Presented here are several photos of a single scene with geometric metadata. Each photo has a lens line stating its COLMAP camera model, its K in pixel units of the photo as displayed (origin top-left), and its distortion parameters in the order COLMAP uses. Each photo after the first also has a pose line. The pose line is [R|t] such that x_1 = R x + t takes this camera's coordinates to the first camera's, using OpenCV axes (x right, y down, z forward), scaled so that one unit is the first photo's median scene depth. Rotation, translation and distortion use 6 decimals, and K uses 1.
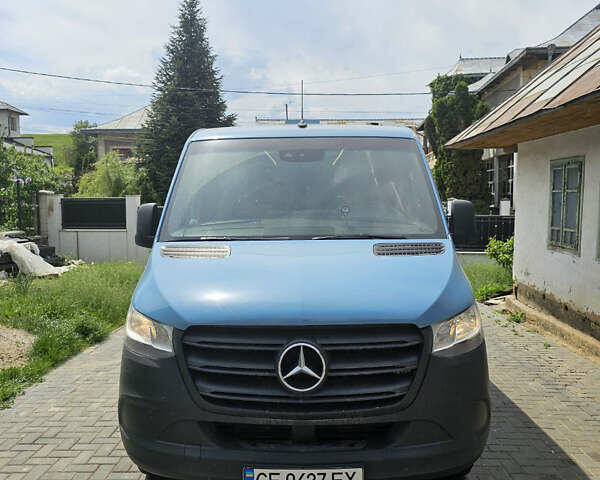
lens RADIAL K [[554.8, 0, 303.8], [0, 554.8, 239.8], [0, 0, 1]] dist [0.045980, 0.000000]
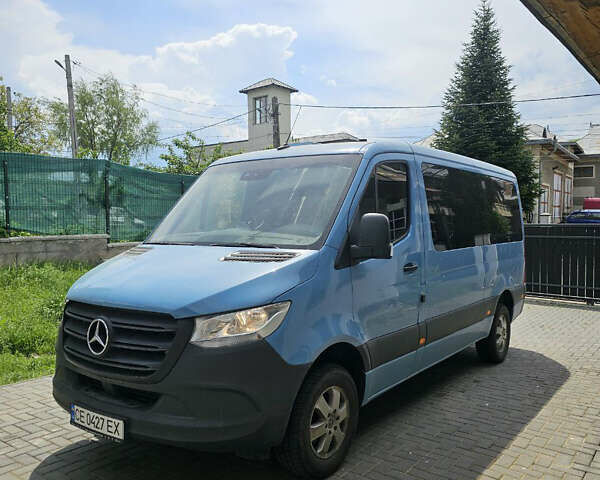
lens RADIAL K [[554.8, 0, 295.1], [0, 554.8, 244.5], [0, 0, 1]] dist [0.045980, 0.000000]
pose [[0.803652, 0.032154, -0.594230, 0.688282], [-0.045111, 0.998958, -0.006956, -0.002636], [0.593387, 0.032397, 0.804265, 0.112076]]
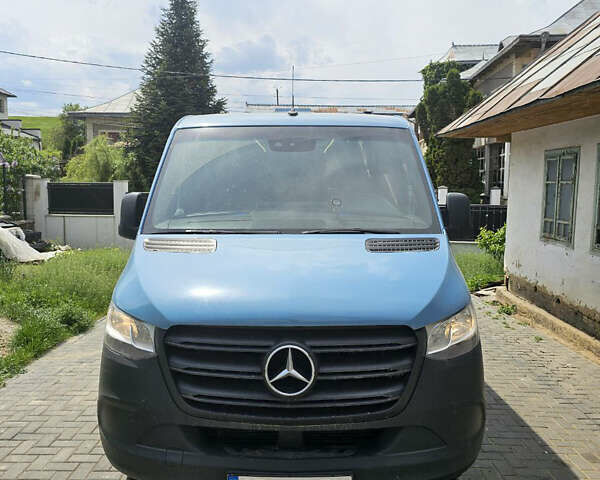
lens RADIAL K [[554.8, 0, 297.5], [0, 554.8, 234.6], [0, 0, 1]] dist [0.045980, 0.000000]
pose [[0.999919, 0.010458, 0.007244, 0.000366], [-0.010574, 0.999813, 0.016184, -0.010903], [-0.007073, -0.016260, 0.999843, 0.030421]]
